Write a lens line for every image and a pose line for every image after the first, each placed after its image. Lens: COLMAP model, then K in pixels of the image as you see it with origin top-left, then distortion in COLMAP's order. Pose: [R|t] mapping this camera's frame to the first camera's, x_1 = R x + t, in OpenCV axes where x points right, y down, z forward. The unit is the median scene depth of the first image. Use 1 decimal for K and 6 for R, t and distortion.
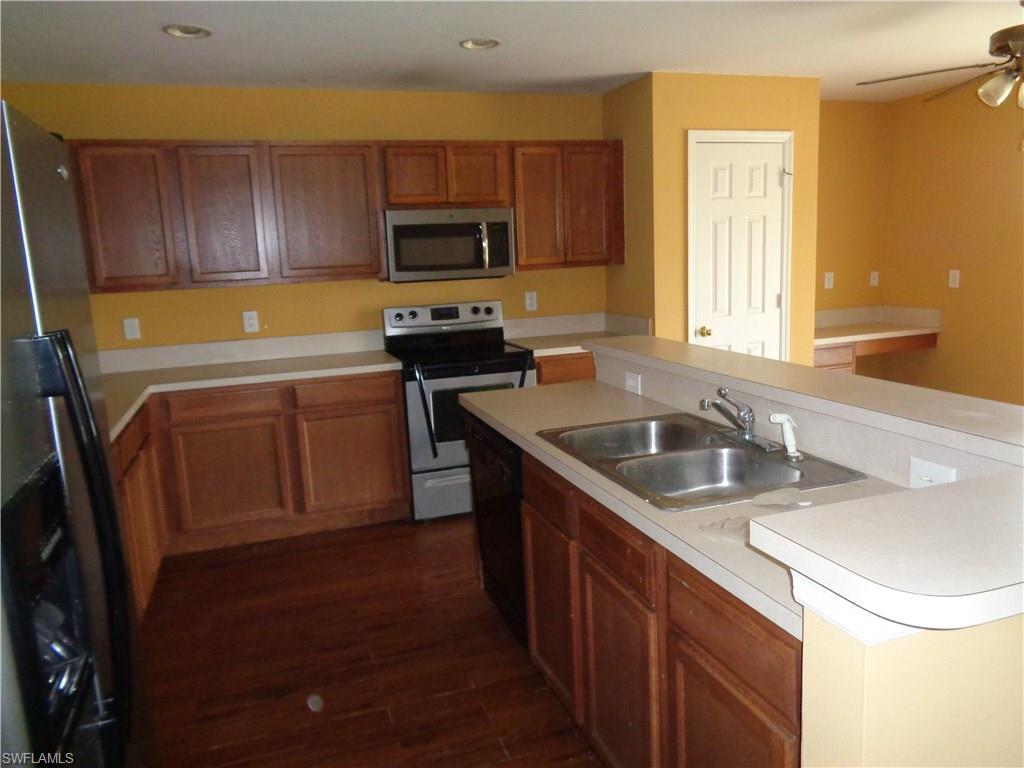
lens RADIAL K [[747.0, 0, 512.0], [0, 747.0, 384.0], [0, 0, 1]] dist [-0.000370, -0.000652]
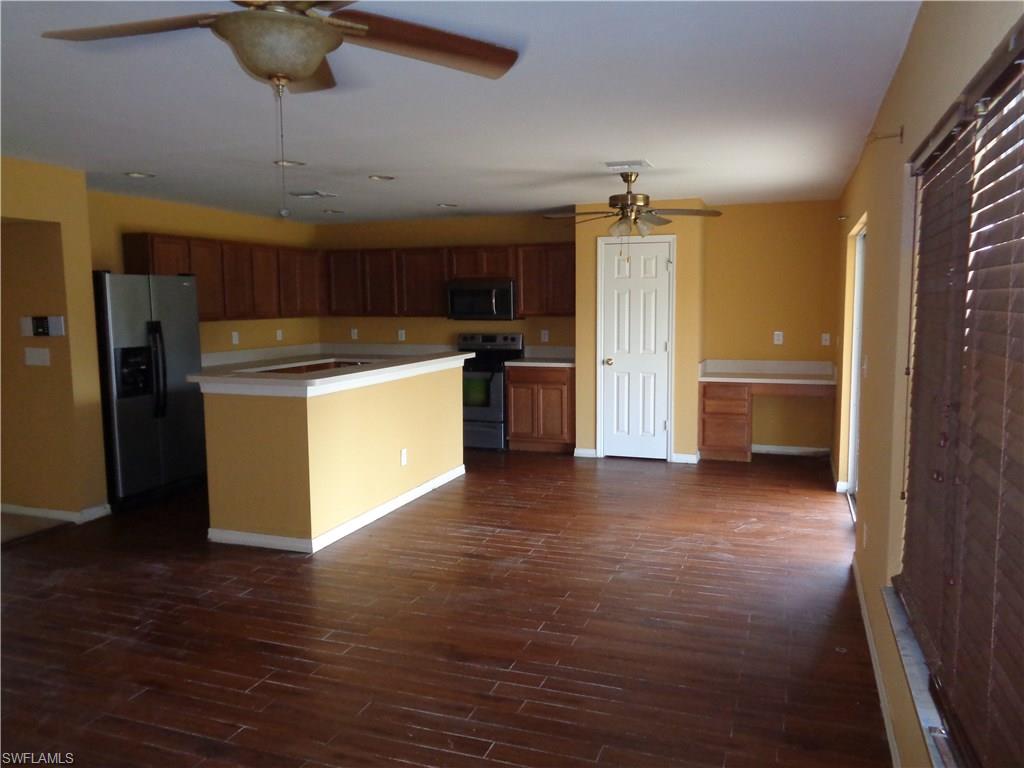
lens RADIAL K [[782.8, 0, 512.0], [0, 782.8, 384.0], [0, 0, 1]] dist [-0.000158, 0.000129]
pose [[0.776360, 0.106837, -0.621169, 1.136033], [-0.136712, 0.990611, -0.000490, 0.004367], [0.615285, 0.085302, 0.783676, -0.410356]]
